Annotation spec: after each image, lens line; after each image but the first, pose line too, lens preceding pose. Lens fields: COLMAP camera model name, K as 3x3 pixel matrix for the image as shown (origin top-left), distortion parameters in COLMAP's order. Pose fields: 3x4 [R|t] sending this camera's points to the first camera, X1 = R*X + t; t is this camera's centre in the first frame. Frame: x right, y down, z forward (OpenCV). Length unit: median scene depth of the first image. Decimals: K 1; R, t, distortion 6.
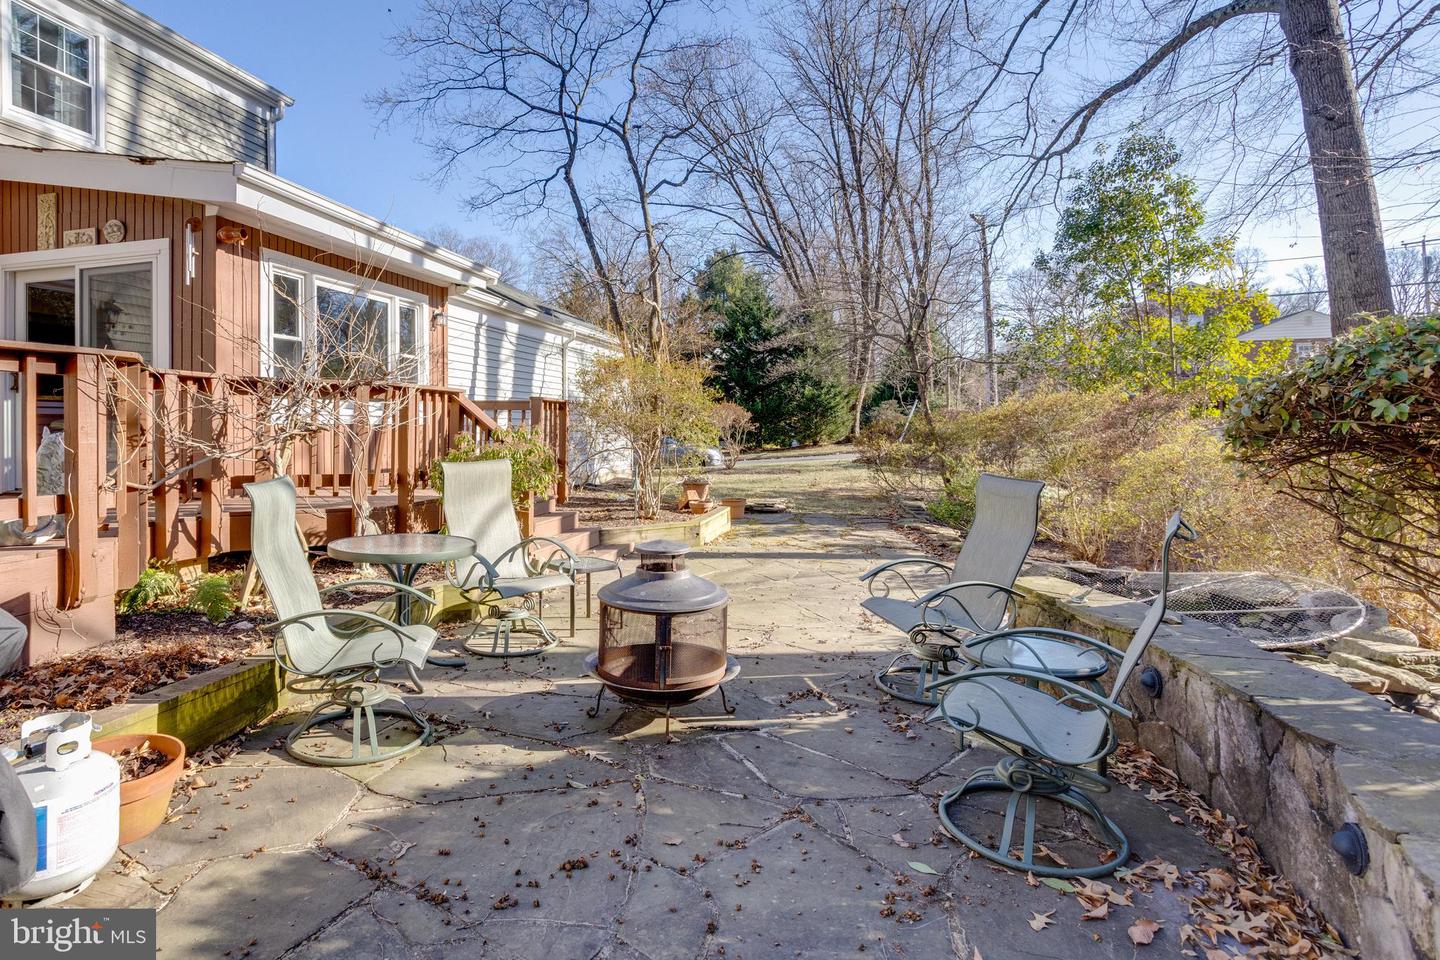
lens RADIAL K [[732.3, 0, 680.6], [0, 732.3, 400.9], [0, 0, 1]] dist [-0.078287, 0.037260]
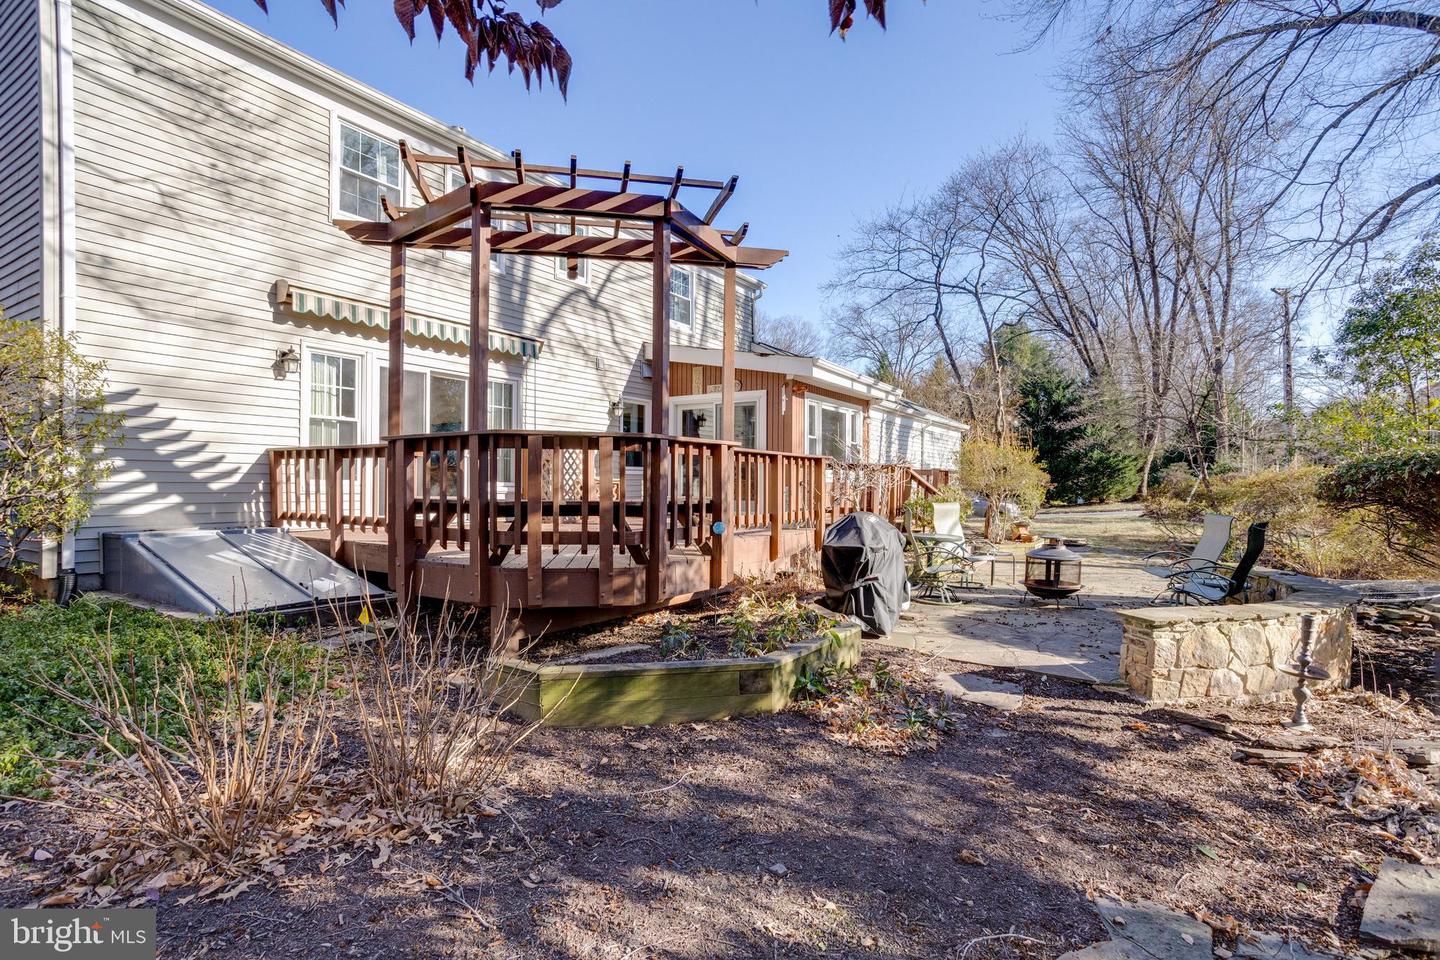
lens RADIAL K [[693.3, 0, 723.6], [0, 693.3, 476.1], [0, 0, 1]] dist [-0.052688, 0.029668]
pose [[0.950249, 0.015158, -0.311121, -0.065349], [-0.006084, 0.999528, 0.030116, -0.012678], [0.311431, -0.026725, 0.949893, -0.277971]]
